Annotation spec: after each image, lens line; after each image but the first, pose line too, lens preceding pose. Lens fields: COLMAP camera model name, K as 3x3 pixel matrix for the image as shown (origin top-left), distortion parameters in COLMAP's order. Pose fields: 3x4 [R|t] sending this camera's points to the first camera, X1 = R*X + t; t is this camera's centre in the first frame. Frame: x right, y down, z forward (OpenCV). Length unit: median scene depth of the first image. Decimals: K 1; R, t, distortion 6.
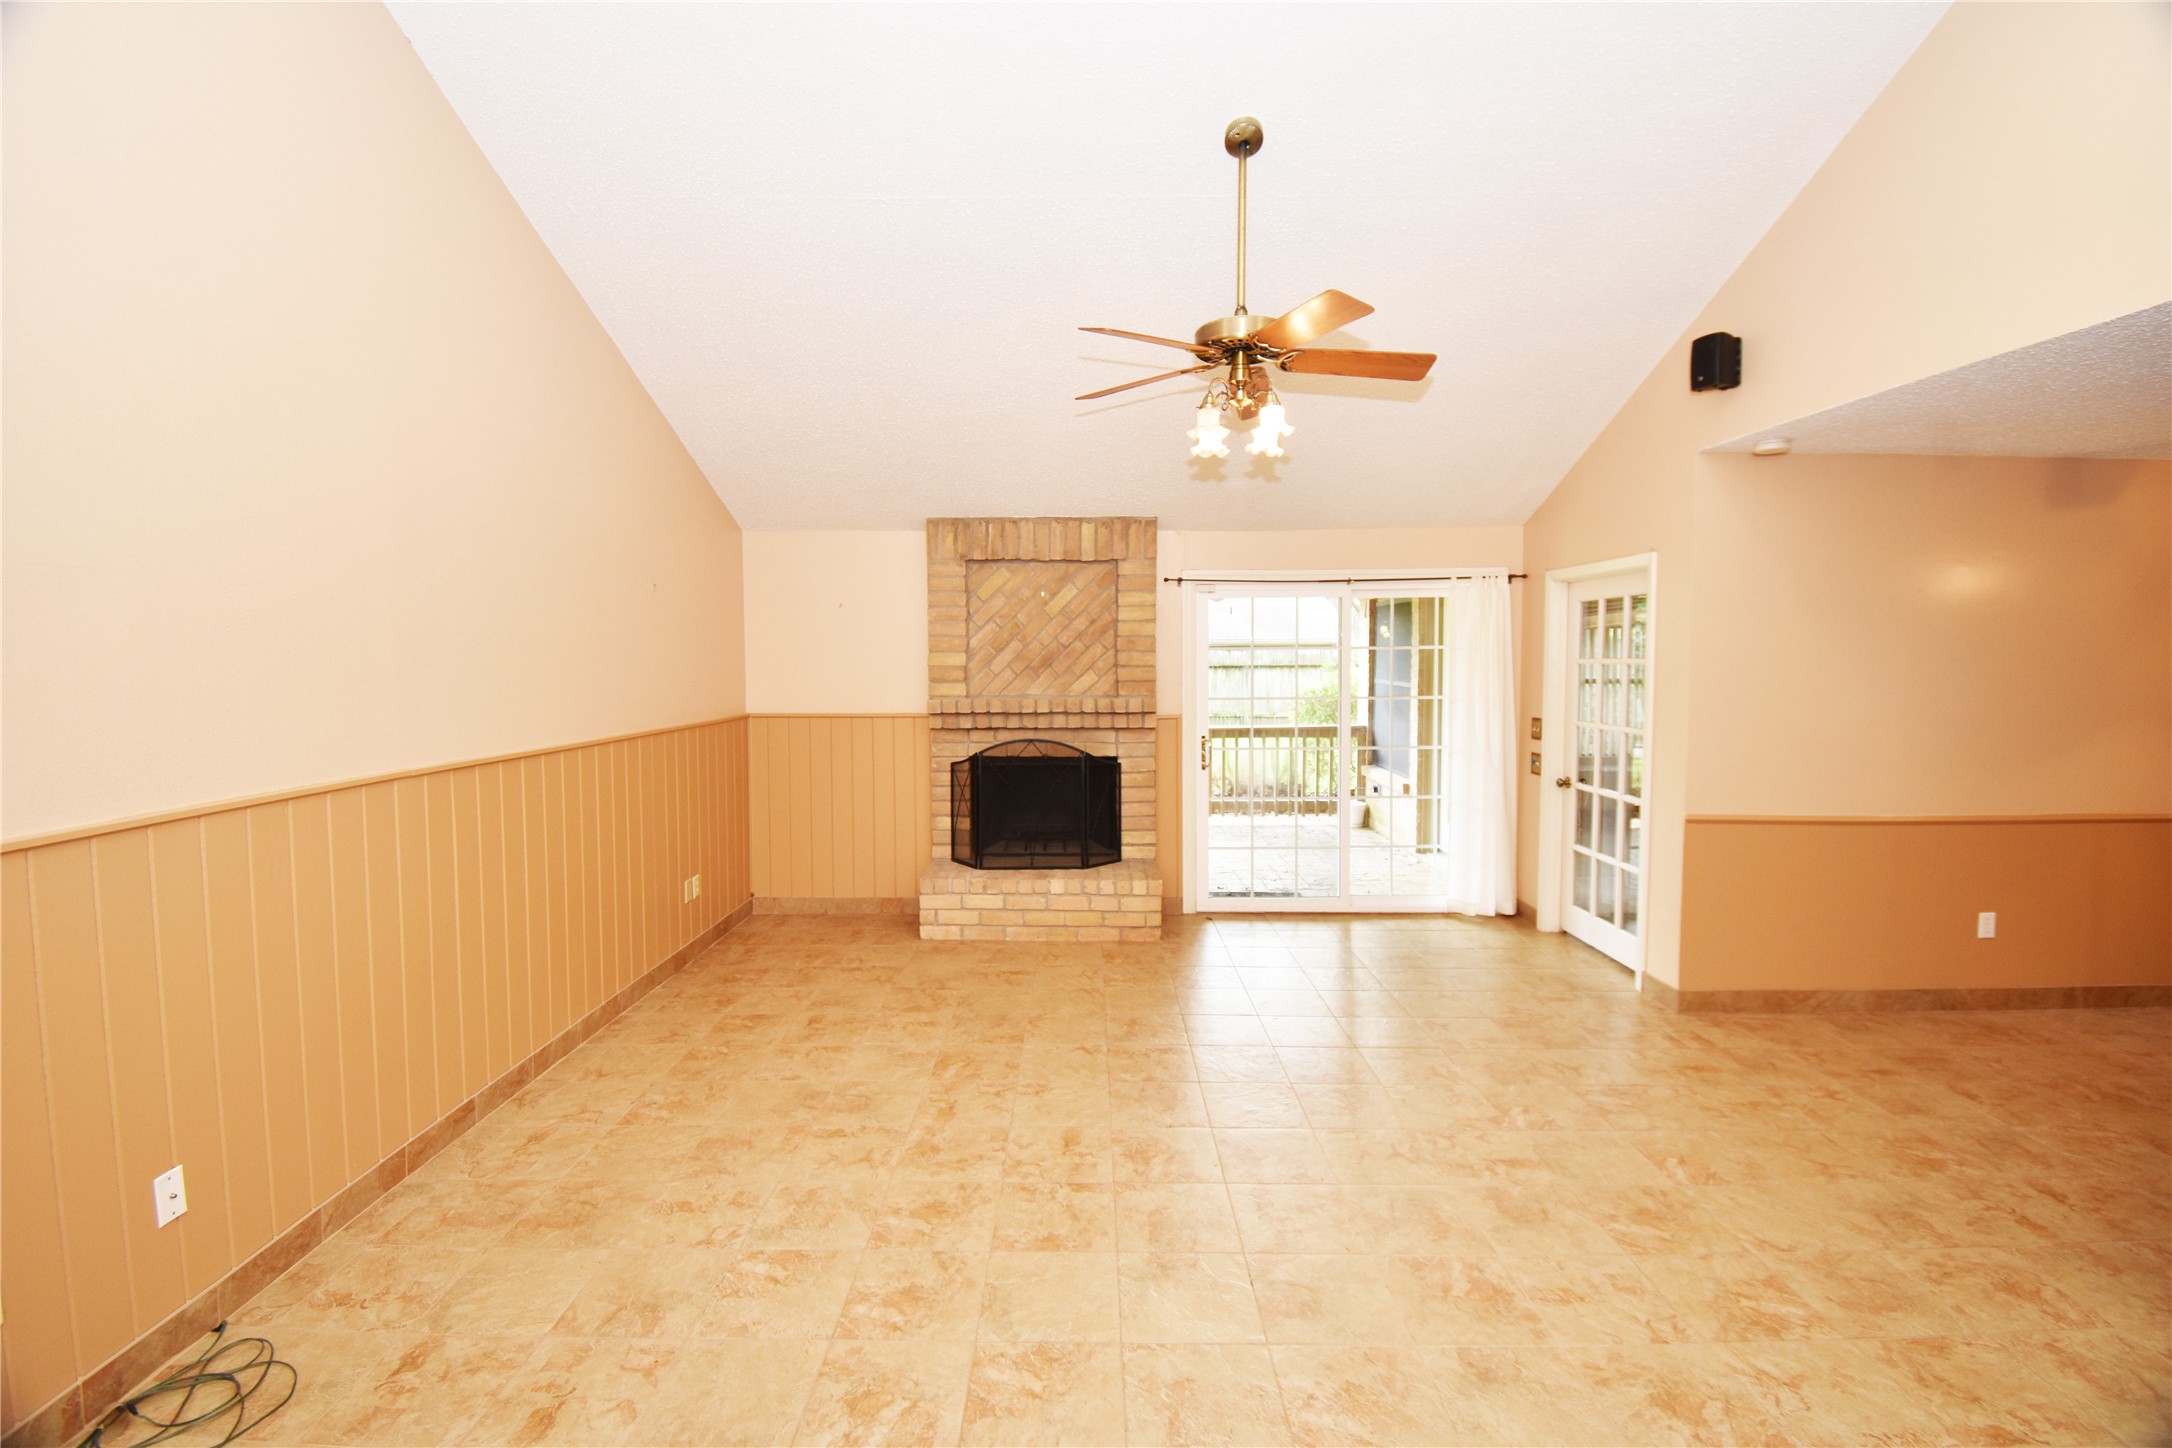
lens RADIAL K [[954.0, 0, 1071.3], [0, 954.0, 707.8], [0, 0, 1]] dist [0.021143, -0.025870]
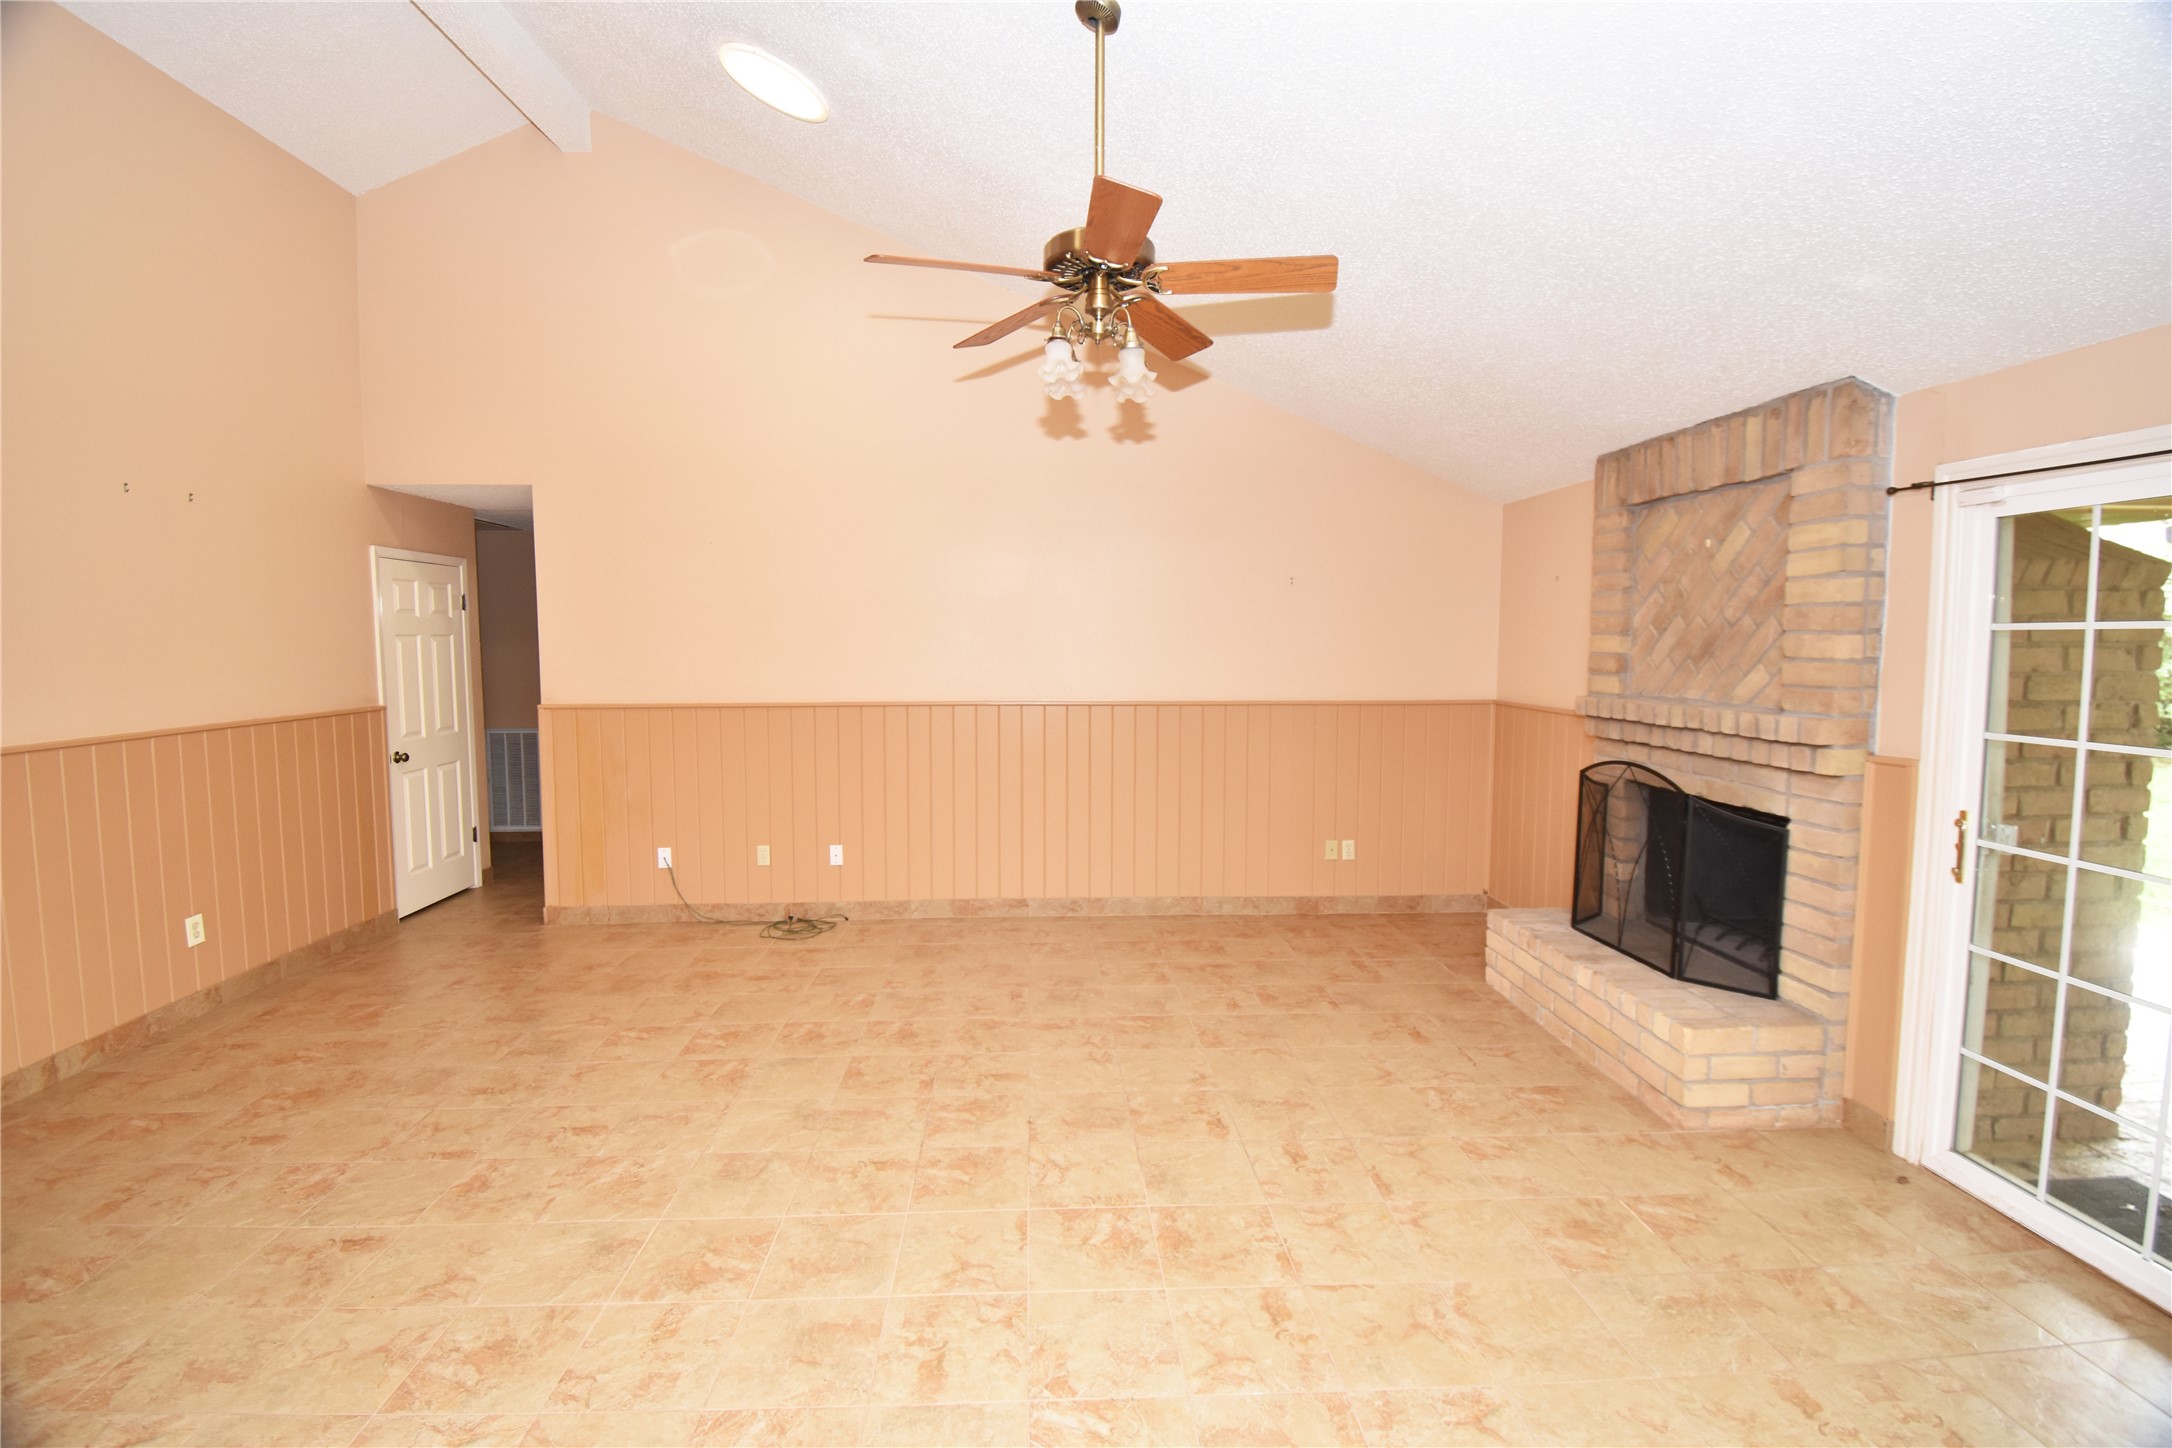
lens RADIAL K [[954.0, 0, 1071.3], [0, 954.0, 707.8], [0, 0, 1]] dist [0.021143, -0.025870]
pose [[0.061725, 0.075002, -0.995271, 0.610766], [-0.054956, 0.995915, 0.071642, -0.032888], [0.996579, 0.050274, 0.065595, 0.558946]]
